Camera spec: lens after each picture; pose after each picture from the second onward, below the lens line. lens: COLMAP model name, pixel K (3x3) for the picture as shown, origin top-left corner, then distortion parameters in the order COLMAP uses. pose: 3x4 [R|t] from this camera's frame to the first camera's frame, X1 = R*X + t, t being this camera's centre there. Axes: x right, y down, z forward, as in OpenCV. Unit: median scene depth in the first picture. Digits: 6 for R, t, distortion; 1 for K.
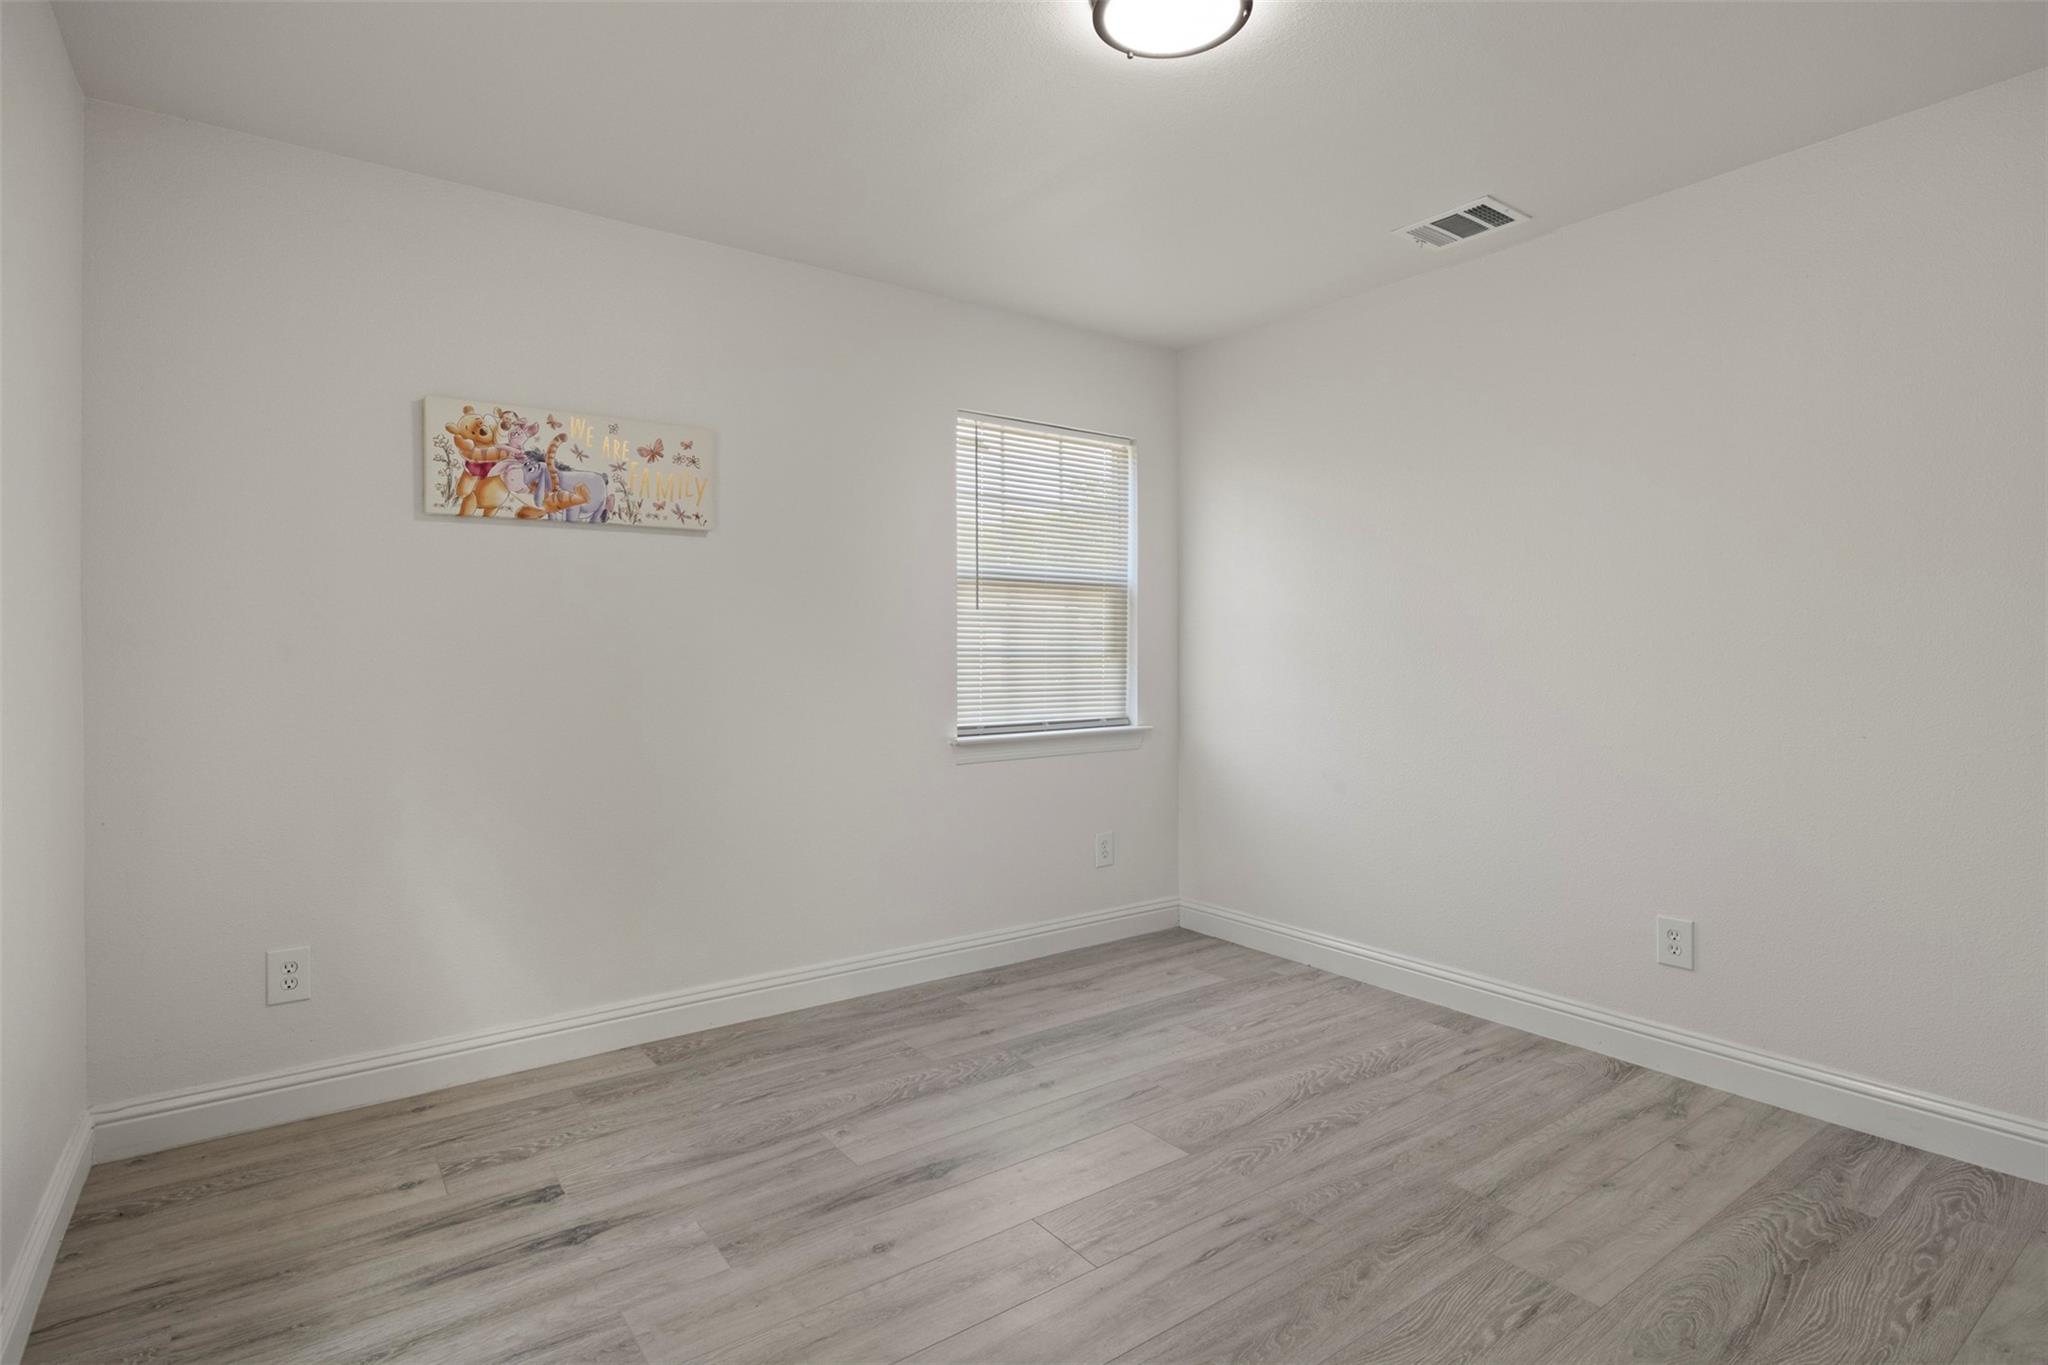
lens RADIAL K [[1020.7, 0, 1023.5], [0, 1020.7, 656.2], [0, 0, 1]] dist [-0.010091, -0.000698]
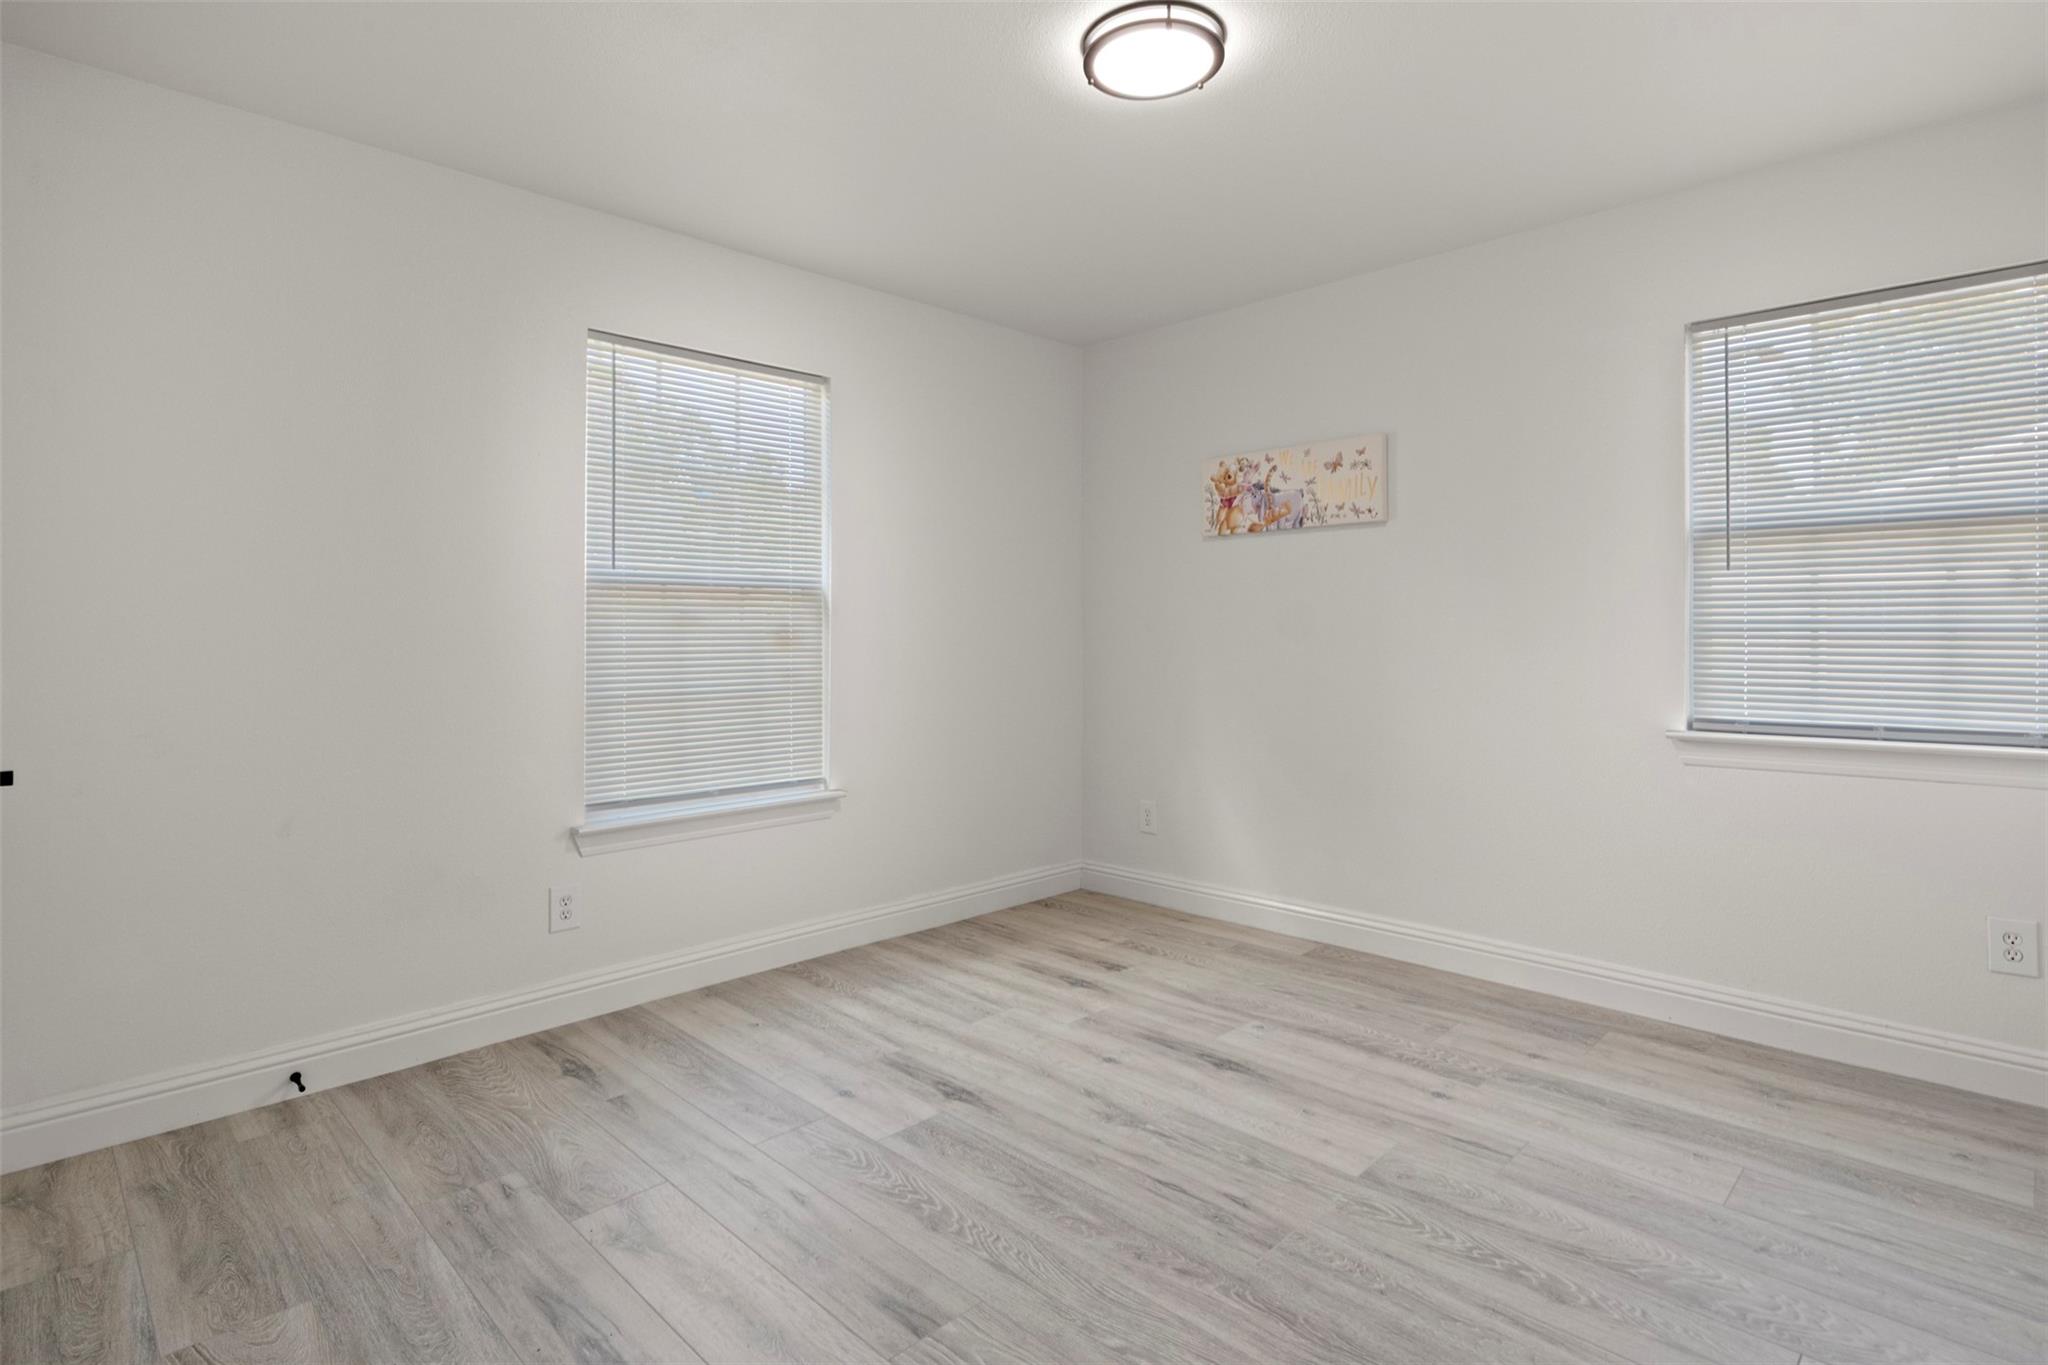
lens RADIAL K [[1036.1, 0, 1023.9], [0, 1036.1, 618.5], [0, 0, 1]] dist [-0.007384, -0.000456]
pose [[0.152083, -0.010235, -0.988315, 0.862587], [0.002157, 0.999947, -0.010024, -0.002639], [0.988365, -0.000608, 0.152097, 0.467854]]
